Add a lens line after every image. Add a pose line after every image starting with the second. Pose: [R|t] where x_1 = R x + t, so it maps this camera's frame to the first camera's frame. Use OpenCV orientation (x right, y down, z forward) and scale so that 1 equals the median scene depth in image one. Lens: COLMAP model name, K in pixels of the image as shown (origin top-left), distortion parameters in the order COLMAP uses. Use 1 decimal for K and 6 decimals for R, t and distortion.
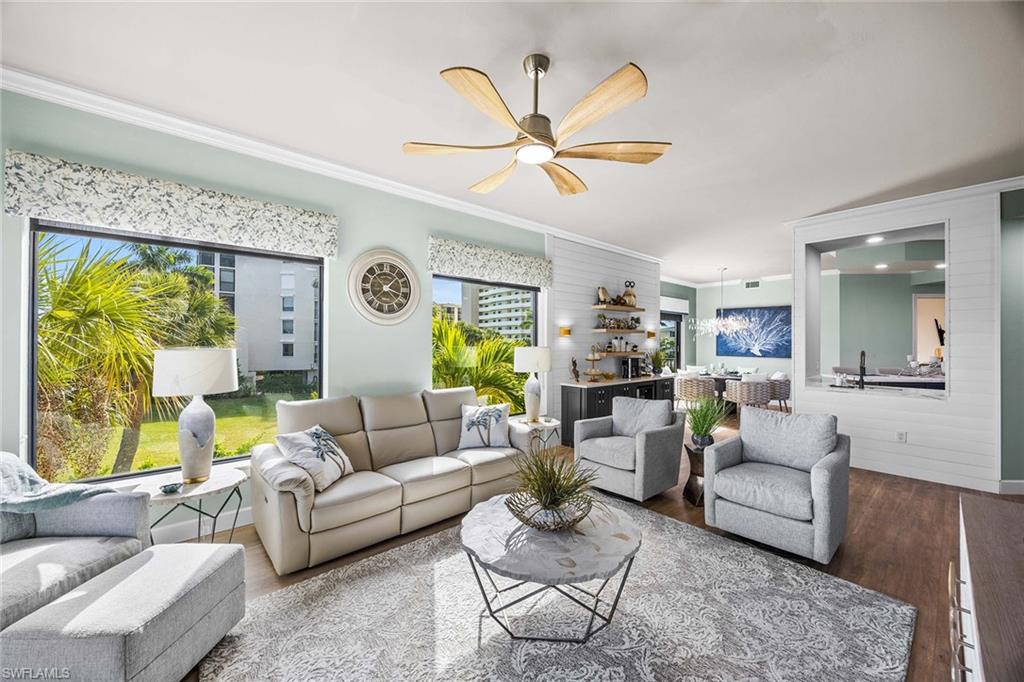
lens RADIAL K [[391.3, 0, 512.0], [0, 391.3, 341.0], [0, 0, 1]] dist [-0.001918, -0.000075]
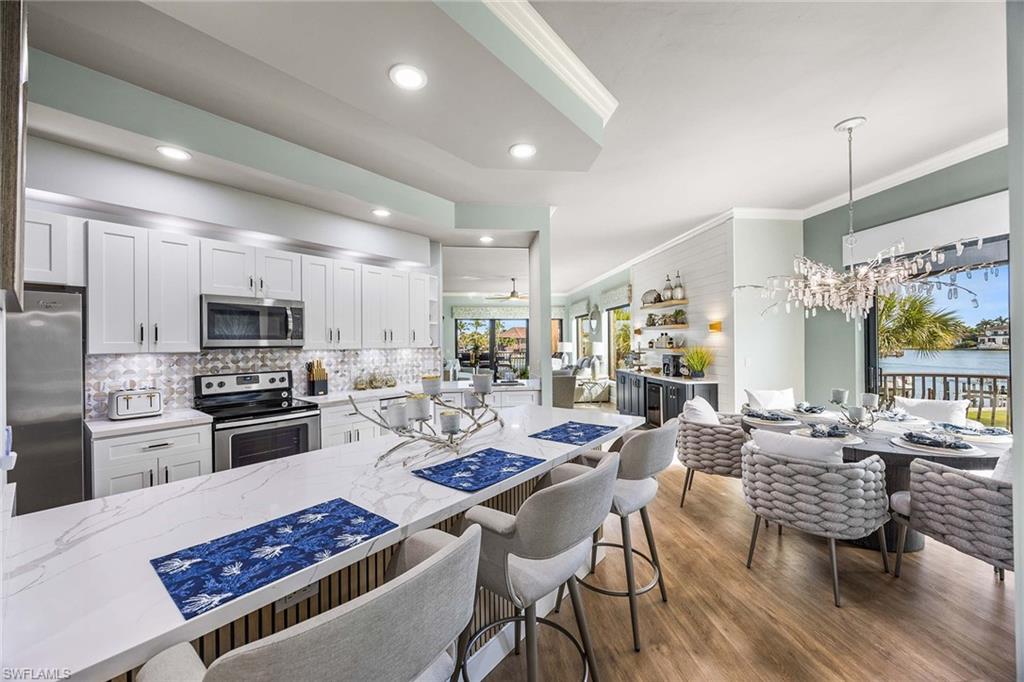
lens RADIAL K [[389.7, 0, 510.1], [0, 389.7, 341.7], [0, 0, 1]] dist [-0.000808, -0.000068]
pose [[-0.571428, 0.001497, -0.820651, 1.421336], [0.010917, 0.999924, -0.005778, 0.014220], [0.820580, -0.012260, -0.571400, 1.337257]]
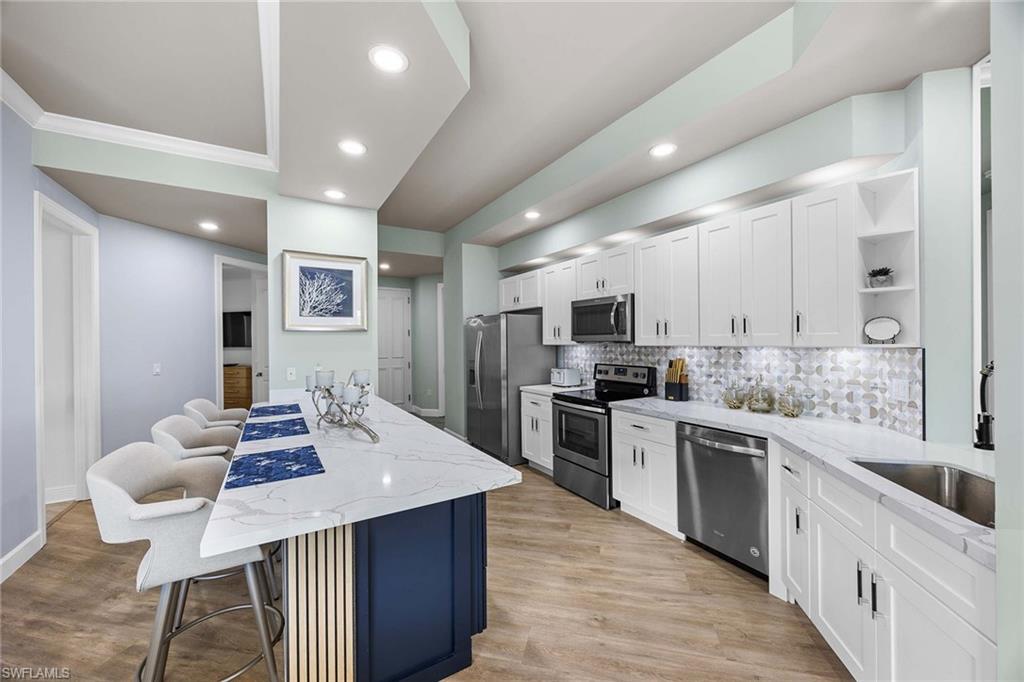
lens RADIAL K [[385.3, 0, 509.5], [0, 385.3, 340.1], [0, 0, 1]] dist [-0.001184, -0.000006]
pose [[-0.575303, 0.003381, 0.817934, 0.727167], [0.004787, 0.999988, -0.000766, 0.011612], [-0.817927, 0.003475, -0.575312, 1.189617]]
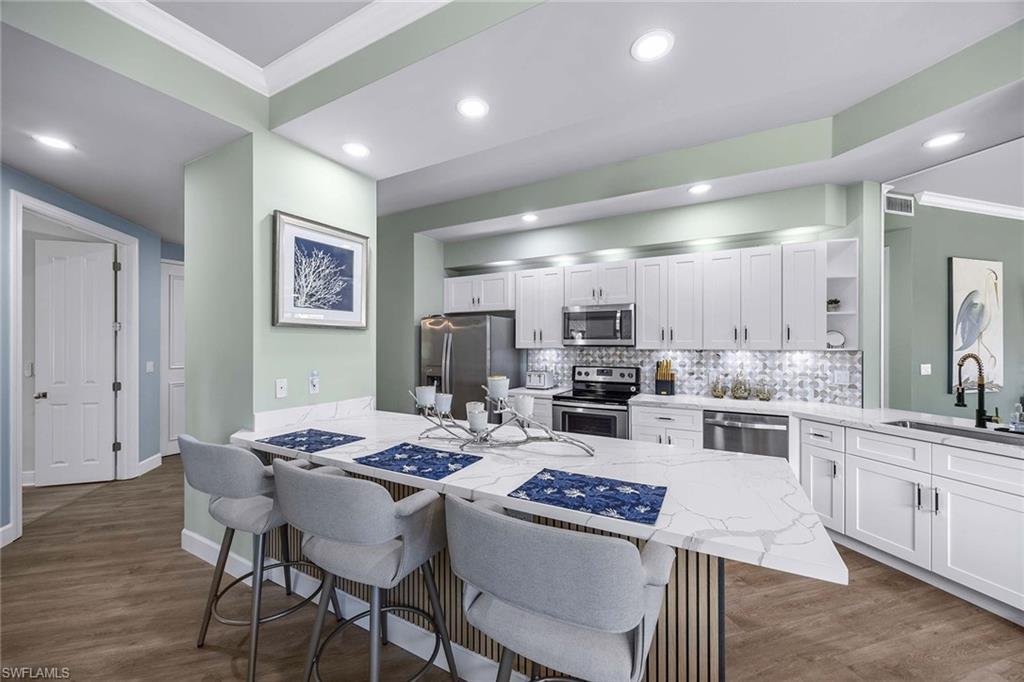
lens RADIAL K [[389.7, 0, 510.1], [0, 389.7, 341.7], [0, 0, 1]] dist [-0.000808, -0.000068]
pose [[-0.906372, -0.001417, 0.422478, 1.006857], [-0.004854, 0.999963, -0.007059, 0.013358], [-0.422453, -0.008449, -0.906346, 1.403512]]
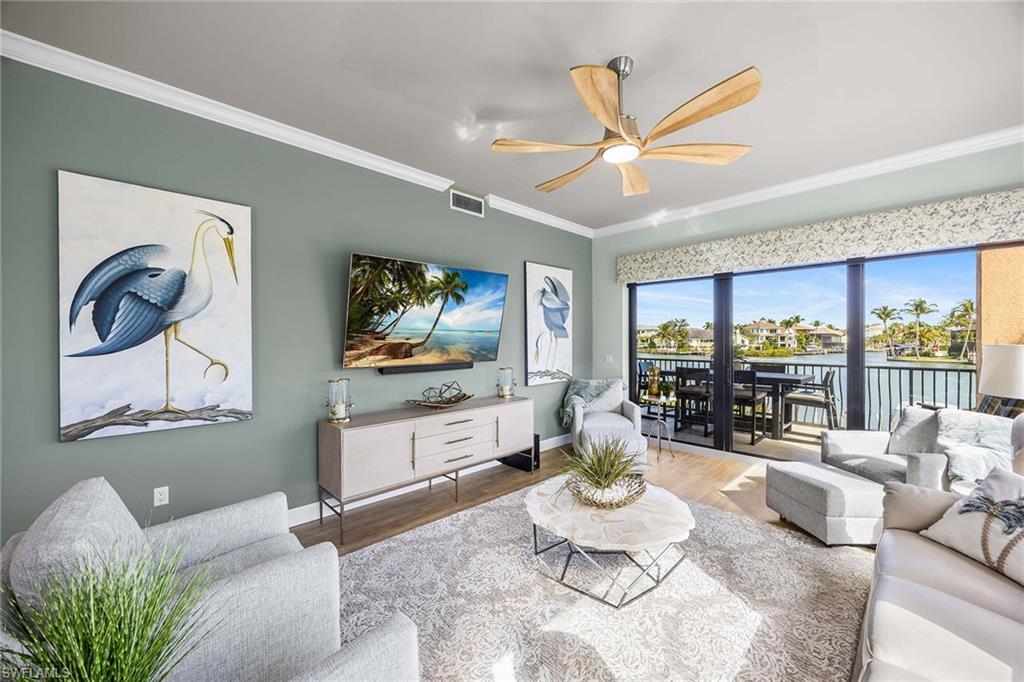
lens RADIAL K [[385.3, 0, 509.5], [0, 385.3, 340.1], [0, 0, 1]] dist [-0.001184, -0.000006]
pose [[-0.999039, 0.000115, -0.043827, 0.153316], [0.000178, 0.999999, -0.001429, 0.005724], [0.043827, -0.001435, -0.999038, 0.773110]]
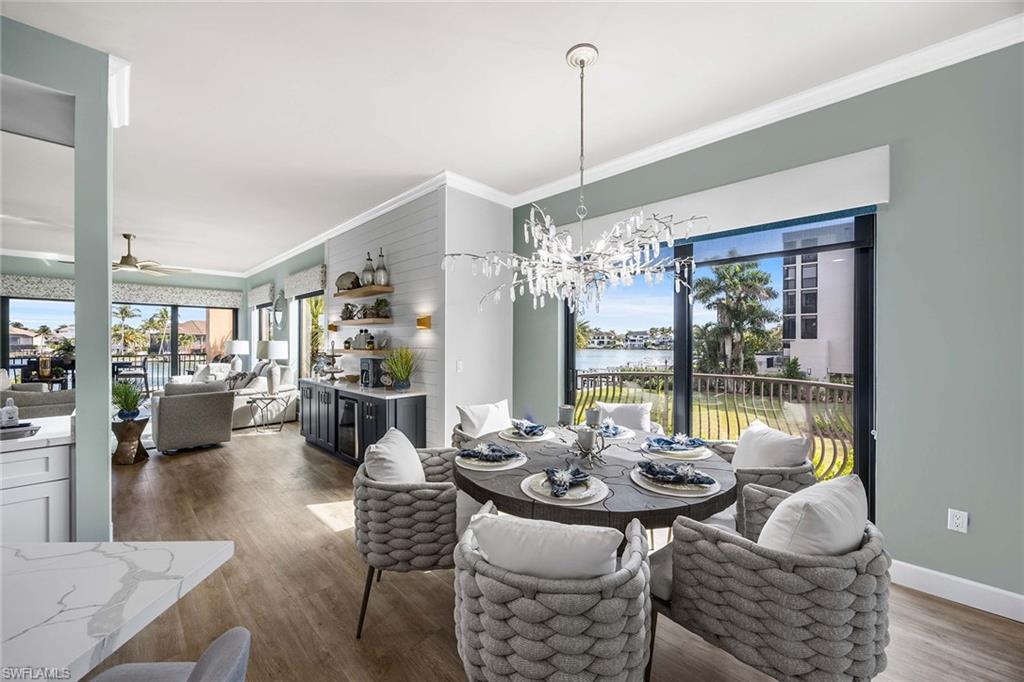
lens RADIAL K [[391.3, 0, 512.0], [0, 391.3, 341.0], [0, 0, 1]] dist [-0.001918, -0.000075]
pose [[0.081839, -0.000918, -0.996645, 1.134696], [0.002562, 0.999996, -0.000710, 0.014228], [0.996642, -0.002495, 0.081841, 1.313432]]
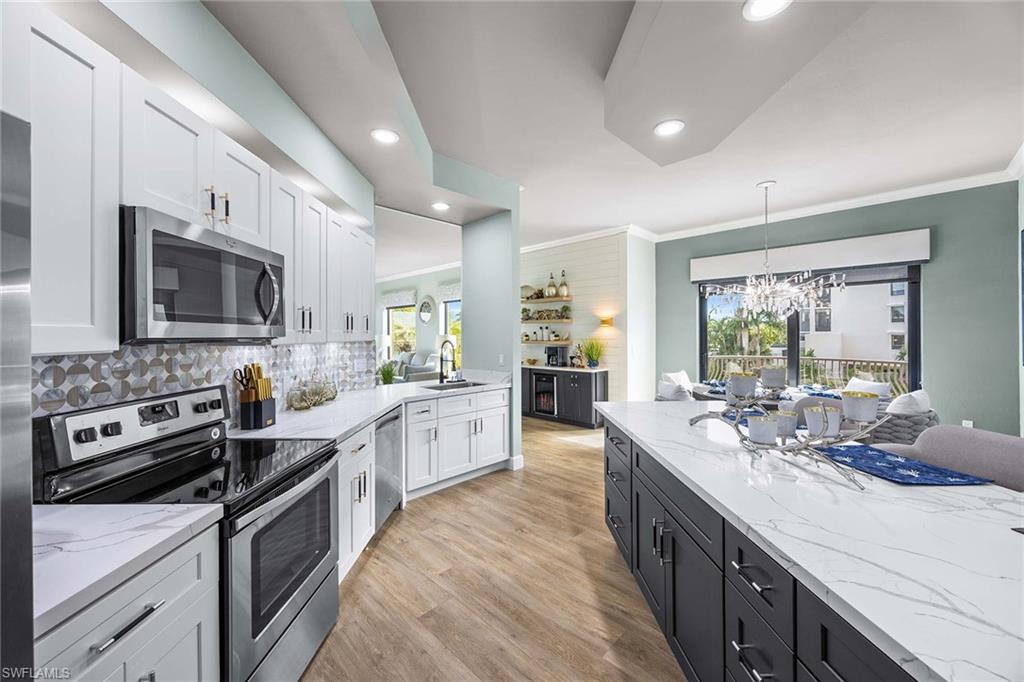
lens RADIAL K [[393.2, 0, 509.4], [0, 393.2, 333.9], [0, 0, 1]] dist [-0.000036, 0.000120]
pose [[0.074325, -0.004270, -0.997225, 1.452634], [0.007894, 0.999962, -0.003693, 0.013444], [0.997203, -0.007598, 0.074356, 0.881108]]
